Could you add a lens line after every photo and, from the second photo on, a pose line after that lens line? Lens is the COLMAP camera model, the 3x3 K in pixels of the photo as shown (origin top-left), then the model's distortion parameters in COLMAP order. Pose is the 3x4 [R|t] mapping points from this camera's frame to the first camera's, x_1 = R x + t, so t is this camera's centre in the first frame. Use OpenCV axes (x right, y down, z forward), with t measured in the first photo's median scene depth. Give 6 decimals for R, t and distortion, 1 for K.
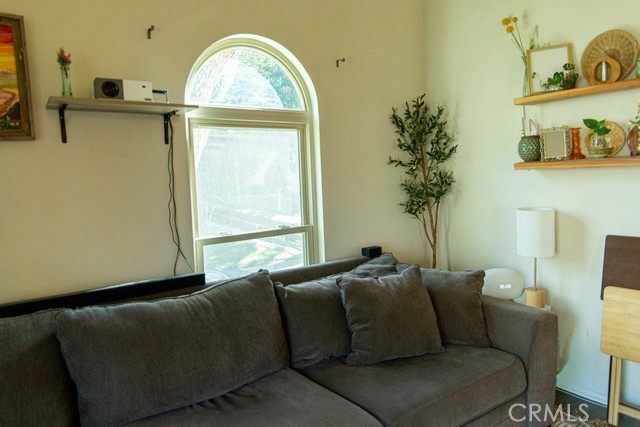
lens RADIAL K [[437.4, 0, 320.5], [0, 437.4, 210.2], [0, 0, 1]] dist [-0.000833, 0.003988]
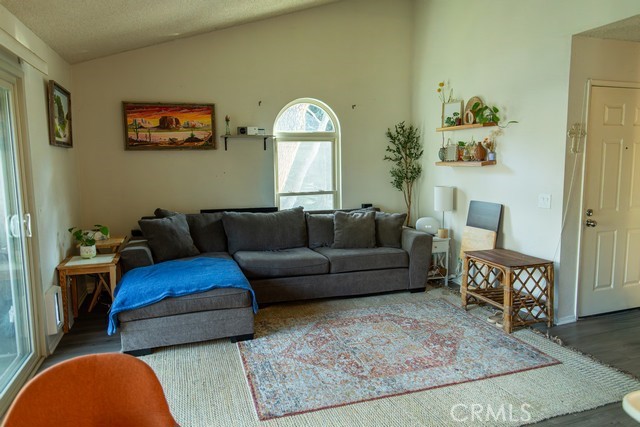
lens RADIAL K [[437.4, 0, 316.8], [0, 437.4, 213.8], [0, 0, 1]] dist [-0.000833, 0.003988]
pose [[0.952648, 0.063518, -0.297367, 0.567102], [-0.048613, 0.997175, 0.057260, 0.035572], [0.300164, -0.040093, 0.953045, -1.042035]]
